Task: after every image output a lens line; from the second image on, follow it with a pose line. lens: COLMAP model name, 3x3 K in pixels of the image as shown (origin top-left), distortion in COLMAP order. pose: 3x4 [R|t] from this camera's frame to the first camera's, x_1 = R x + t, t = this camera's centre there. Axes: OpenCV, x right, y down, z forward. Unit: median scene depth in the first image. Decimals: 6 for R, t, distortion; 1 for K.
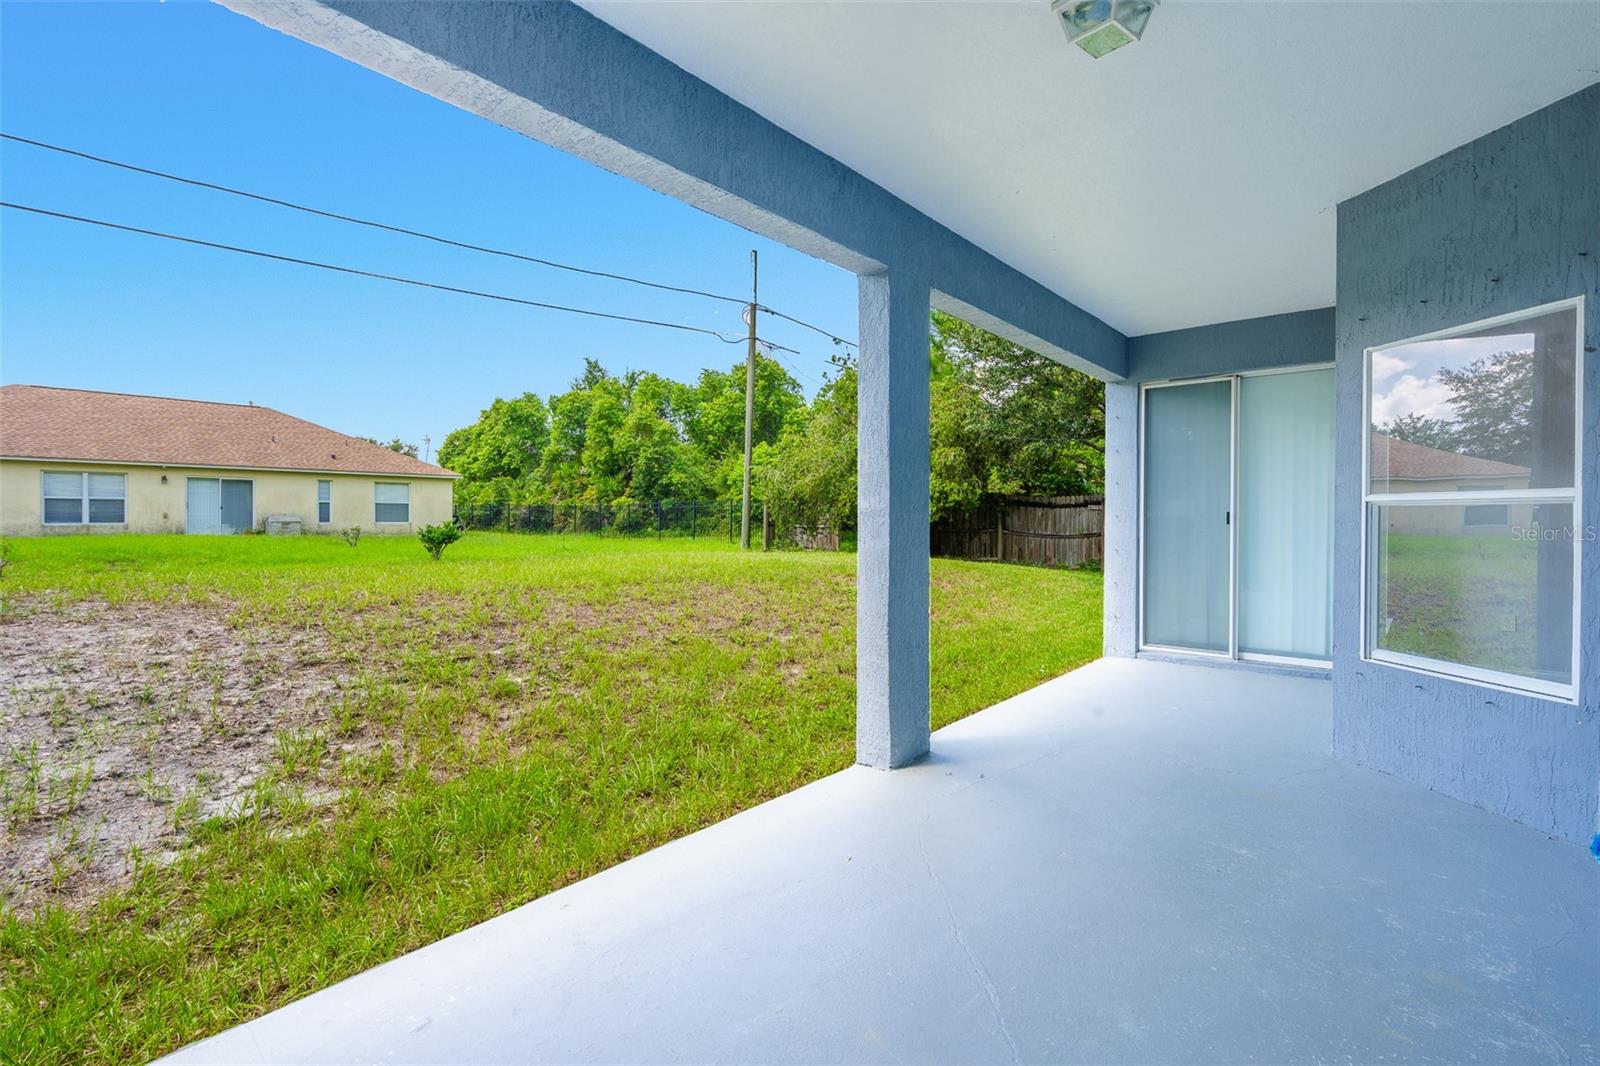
lens RADIAL K [[734.2, 0, 807.2], [0, 734.2, 523.7], [0, 0, 1]] dist [-0.003579, -0.000892]
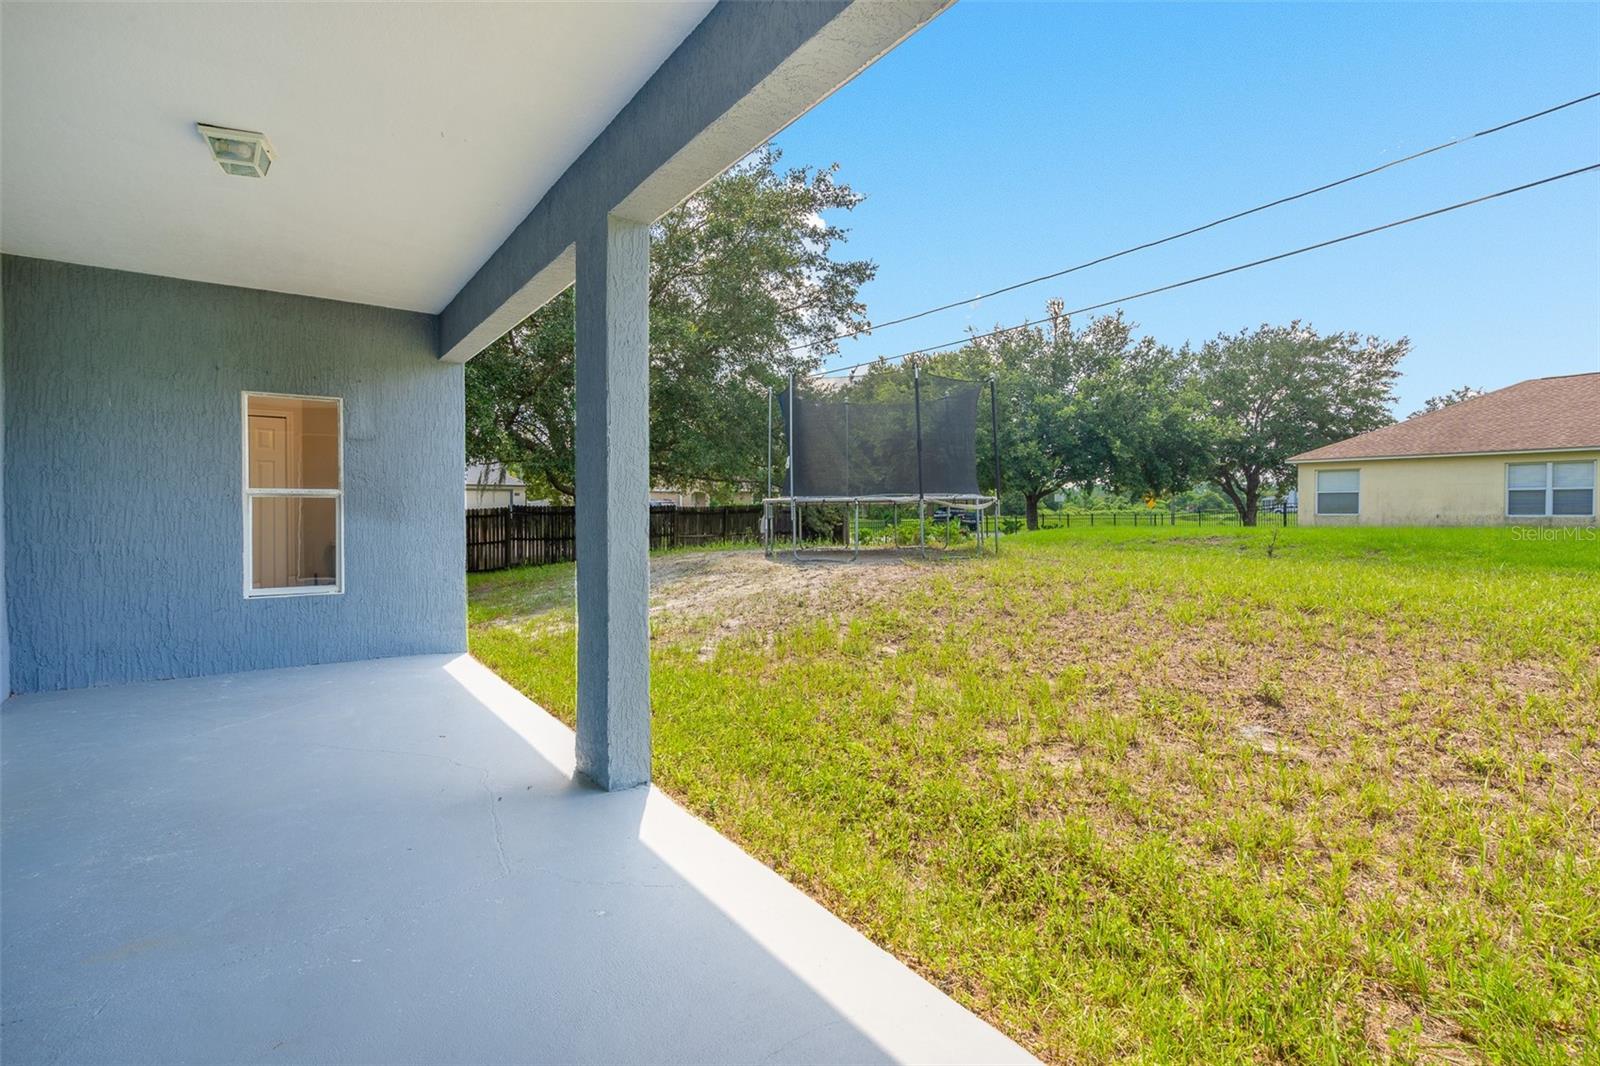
lens RADIAL K [[734.2, 0, 807.2], [0, 734.2, 523.7], [0, 0, 1]] dist [-0.003579, -0.000892]
pose [[-0.220188, 0.013612, -0.975362, 0.169356], [-0.003213, 0.999887, 0.014680, -0.000012], [0.975452, 0.006366, -0.220120, 0.260182]]
